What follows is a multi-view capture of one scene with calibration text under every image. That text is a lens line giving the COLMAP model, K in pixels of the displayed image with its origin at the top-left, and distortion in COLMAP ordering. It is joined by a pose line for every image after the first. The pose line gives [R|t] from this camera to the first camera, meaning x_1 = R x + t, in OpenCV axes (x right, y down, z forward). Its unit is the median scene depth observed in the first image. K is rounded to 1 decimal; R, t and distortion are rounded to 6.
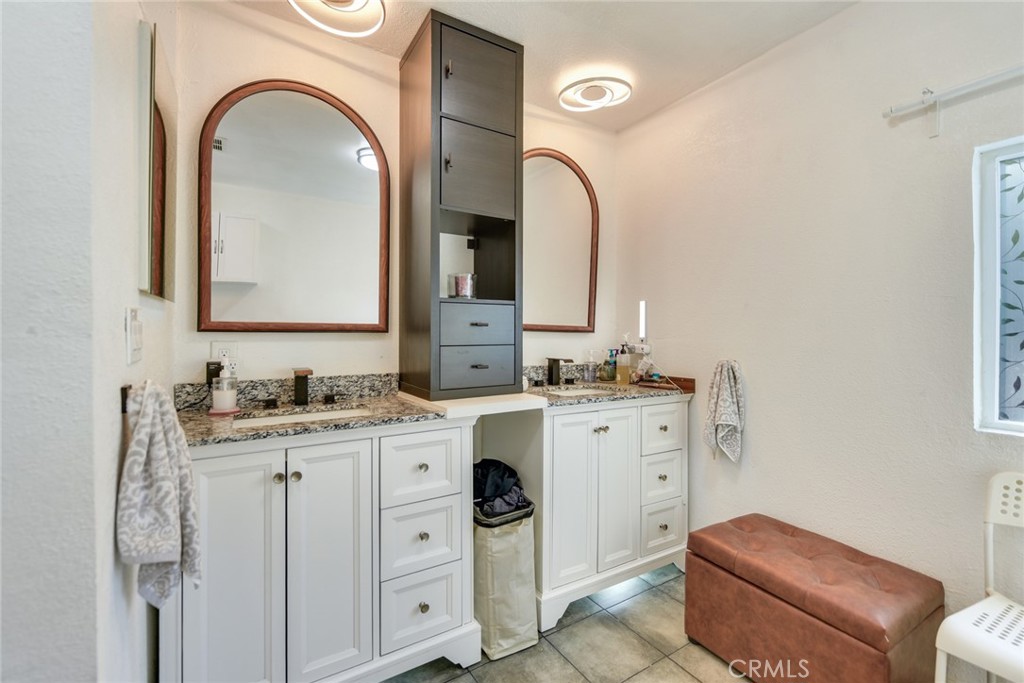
lens RADIAL K [[439.9, 0, 511.8], [0, 439.9, 329.9], [0, 0, 1]] dist [-0.000310, -0.000139]
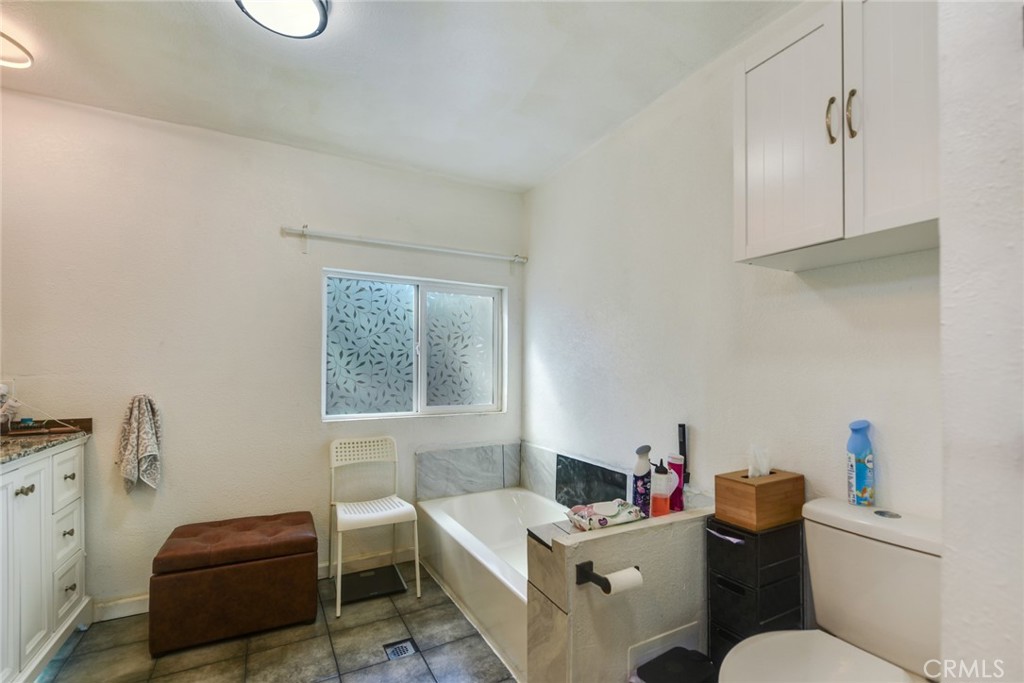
lens RADIAL K [[446.1, 0, 511.4], [0, 446.1, 365.6], [0, 0, 1]] dist [0.000058, -0.000032]
pose [[0.061659, 0.003062, 0.998093, -0.523581], [-0.010712, 0.999940, -0.002406, -0.007161], [-0.998040, -0.010543, 0.061688, 0.068206]]
